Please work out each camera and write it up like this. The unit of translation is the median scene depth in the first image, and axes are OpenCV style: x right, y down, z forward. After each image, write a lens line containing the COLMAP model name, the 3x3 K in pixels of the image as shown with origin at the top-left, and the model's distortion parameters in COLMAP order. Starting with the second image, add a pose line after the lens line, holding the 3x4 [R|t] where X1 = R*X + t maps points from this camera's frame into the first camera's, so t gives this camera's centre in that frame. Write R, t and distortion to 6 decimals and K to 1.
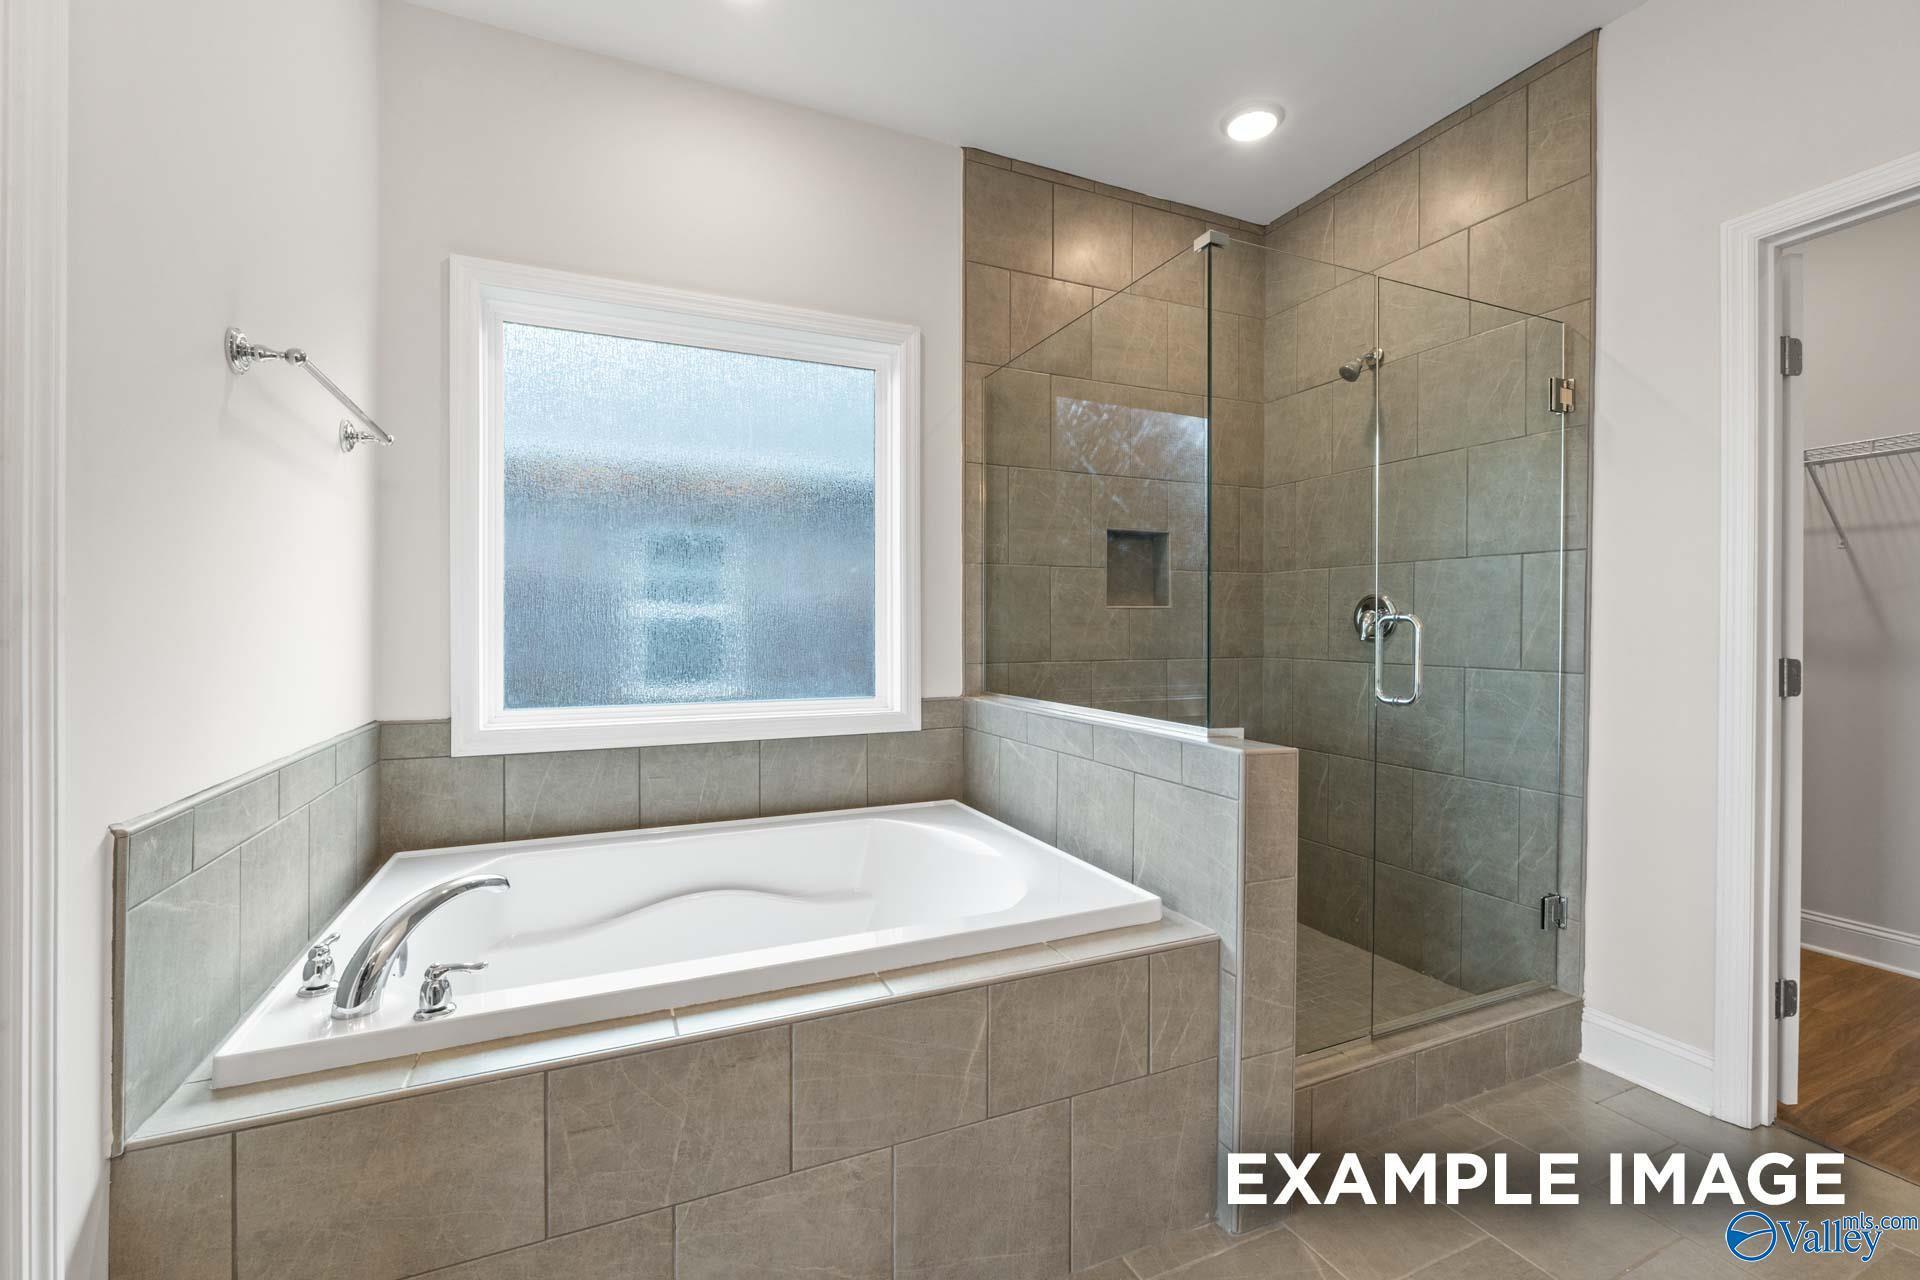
lens RADIAL K [[810.9, 0, 954.6], [0, 810.9, 634.0], [0, 0, 1]] dist [-0.008765, -0.000120]
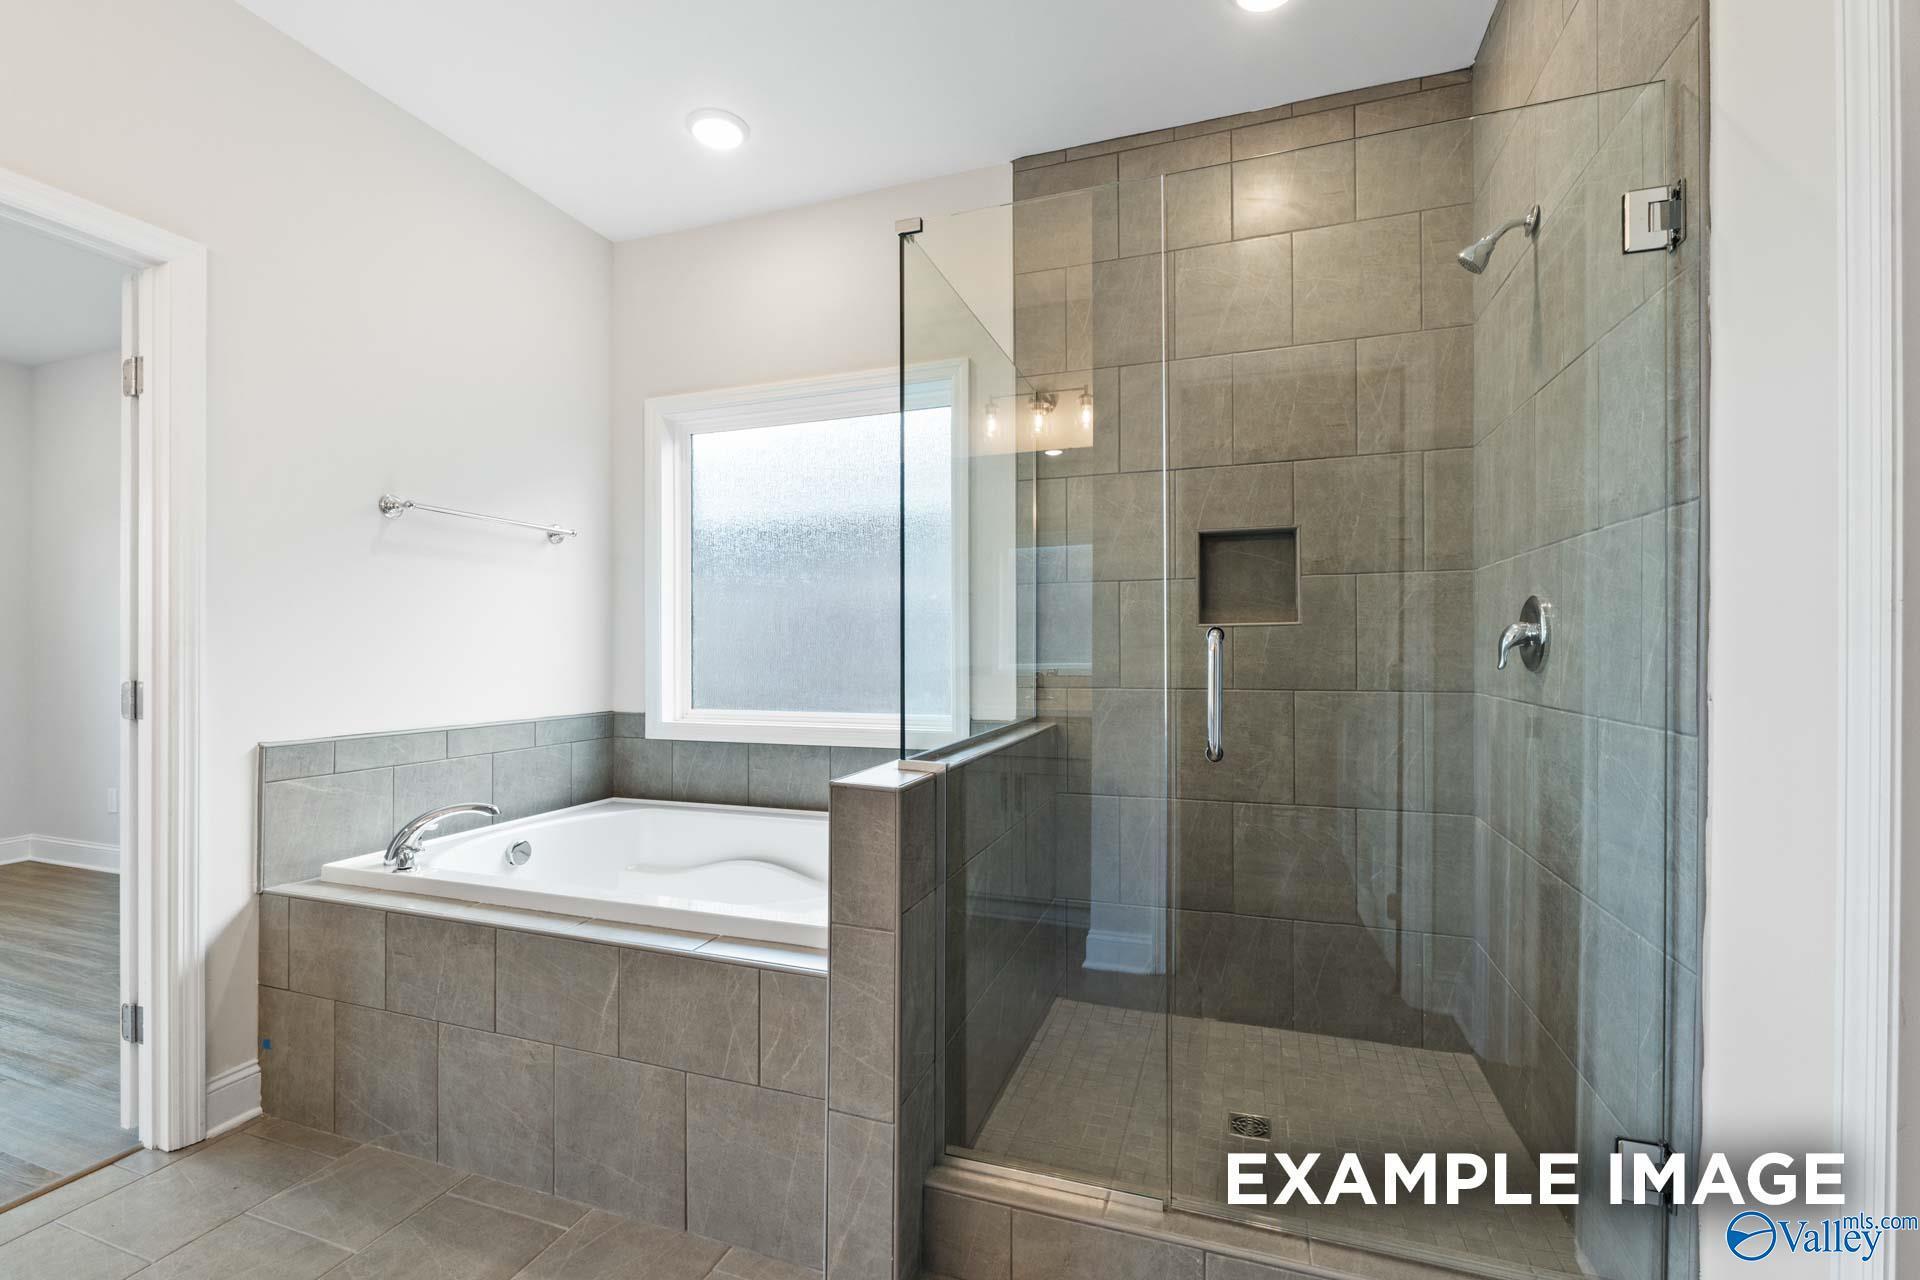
lens RADIAL K [[821.6, 0, 957.2], [0, 821.6, 650.6], [0, 0, 1]] dist [-0.007823, 0.000224]
pose [[0.727488, -0.002491, -0.686115, 0.952935], [-0.001610, 0.999984, -0.005338, -0.002815], [0.686118, 0.004988, 0.727473, 0.344230]]
